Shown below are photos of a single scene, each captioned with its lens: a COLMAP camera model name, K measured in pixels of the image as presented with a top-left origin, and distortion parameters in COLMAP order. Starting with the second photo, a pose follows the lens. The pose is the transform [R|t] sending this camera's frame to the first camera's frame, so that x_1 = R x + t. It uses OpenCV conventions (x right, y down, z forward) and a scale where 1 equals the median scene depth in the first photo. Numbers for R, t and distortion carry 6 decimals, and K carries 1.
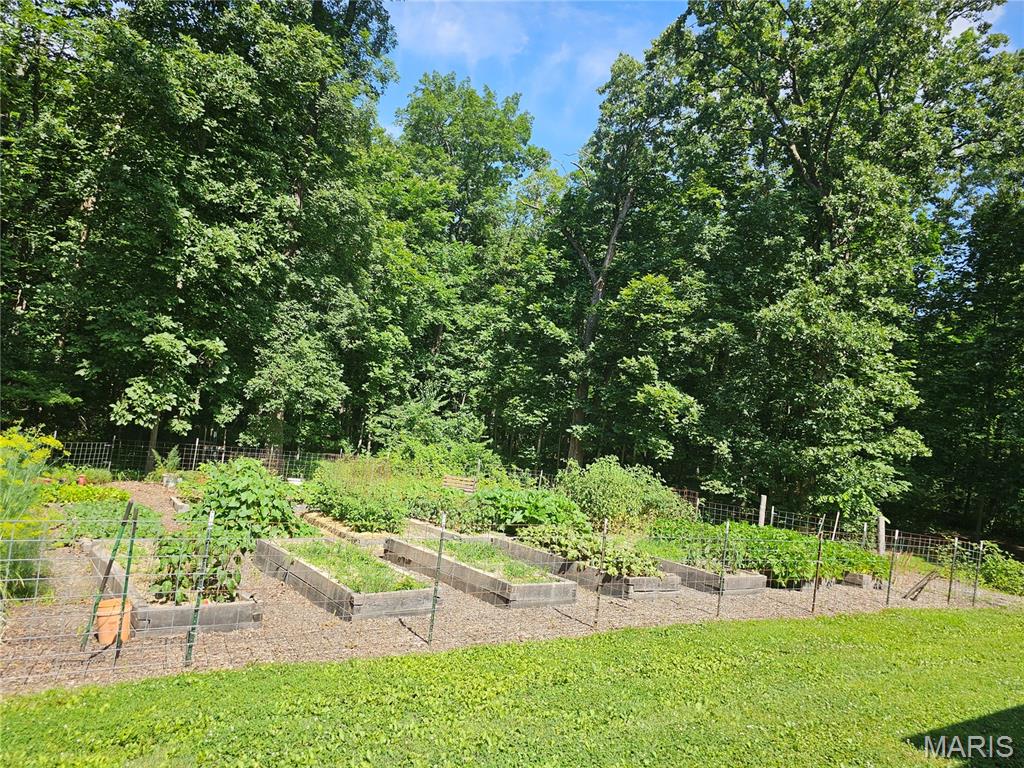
lens RADIAL K [[686.4, 0, 503.0], [0, 686.4, 391.1], [0, 0, 1]] dist [0.067145, -0.080104]
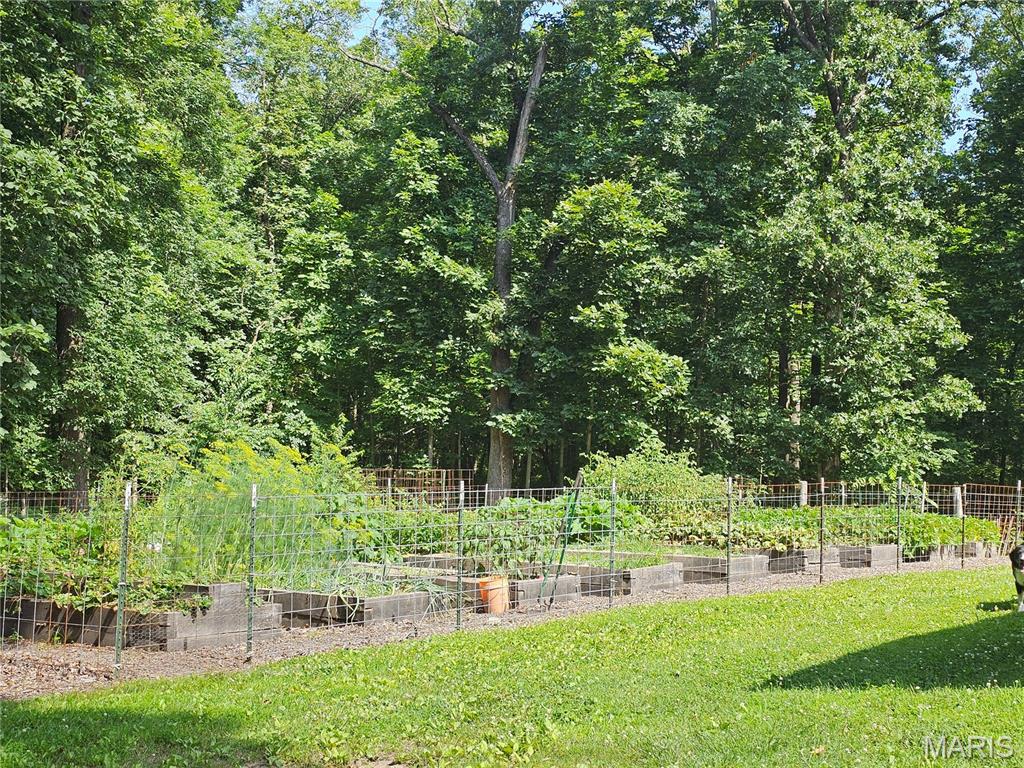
lens RADIAL K [[1407.8, 0, 512.0], [0, 1407.8, 384.0], [0, 0, 1]] dist [0.250729, -0.918937]
pose [[0.951335, -0.082412, 0.296936, -0.305589], [0.077629, 0.996592, 0.027884, -0.016440], [-0.298222, -0.003477, 0.954490, -0.301007]]
